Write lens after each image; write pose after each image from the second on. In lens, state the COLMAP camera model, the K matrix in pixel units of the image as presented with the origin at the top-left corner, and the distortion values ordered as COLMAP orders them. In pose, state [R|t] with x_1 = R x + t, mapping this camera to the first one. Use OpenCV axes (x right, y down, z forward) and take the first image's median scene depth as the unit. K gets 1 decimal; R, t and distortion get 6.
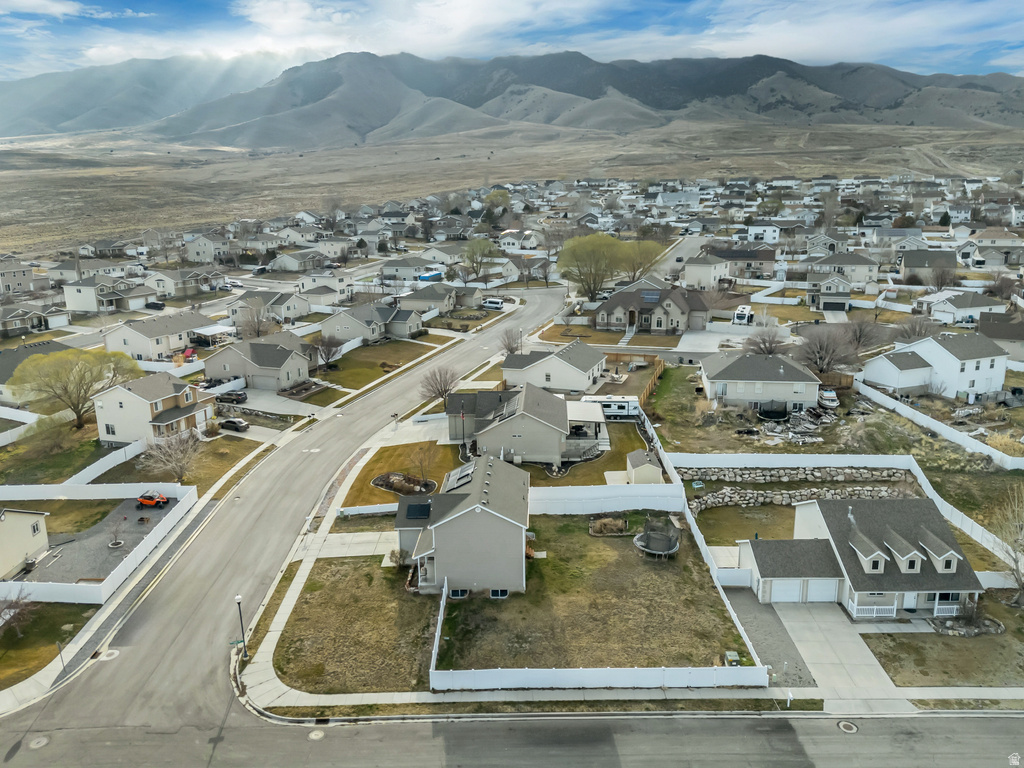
lens RADIAL K [[753.6, 0, 513.7], [0, 753.6, 387.3], [0, 0, 1]] dist [0.081743, -0.073122]
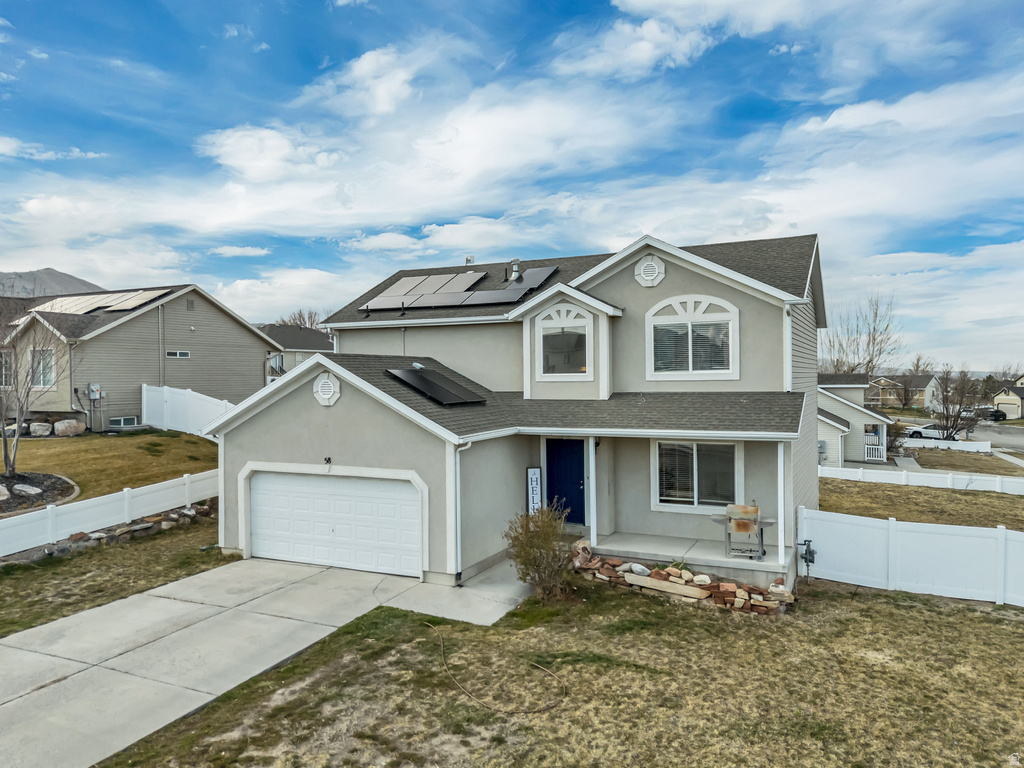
lens RADIAL K [[753.6, 0, 513.2], [0, 753.6, 382.7], [0, 0, 1]] dist [0.081743, -0.073122]
pose [[0.406961, 0.003768, 0.913438, -0.356388], [0.223470, 0.969194, -0.103560, 0.202441], [-0.885688, 0.246271, 0.393582, 0.924568]]
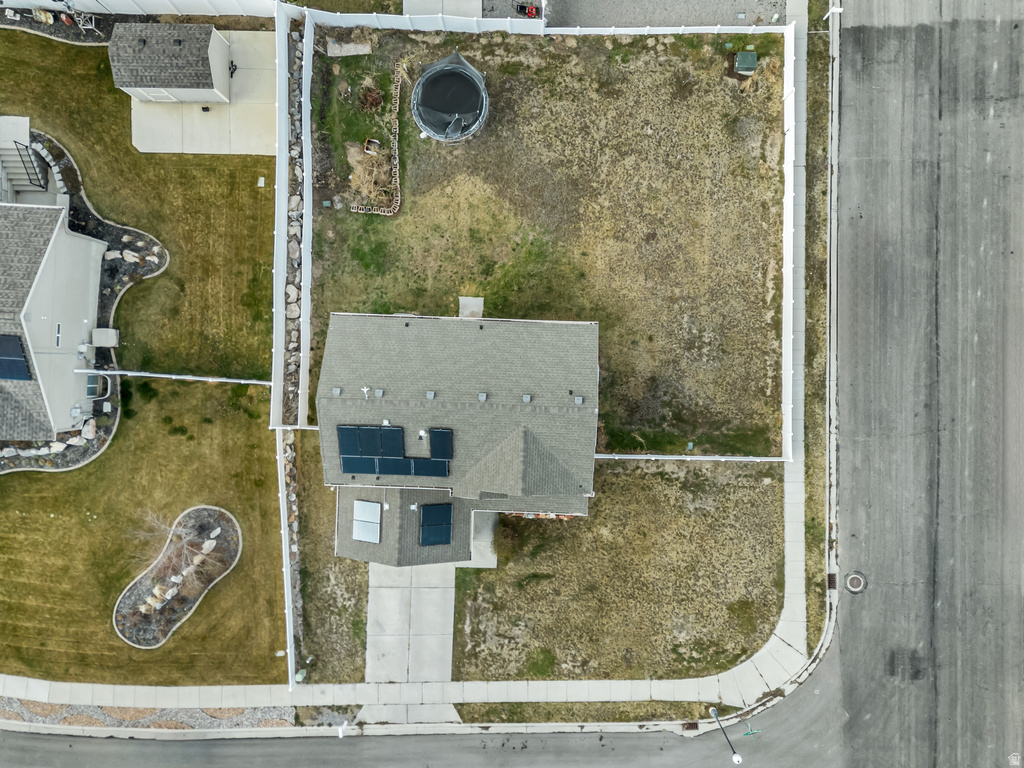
lens RADIAL K [[753.6, 0, 513.2], [0, 753.6, 383.5], [0, 0, 1]] dist [0.081743, -0.073122]
pose [[0.009304, -0.999951, -0.003317, -0.024140], [0.274739, -0.000633, 0.961519, -0.357448], [-0.961474, -0.009857, 0.274719, 0.838631]]
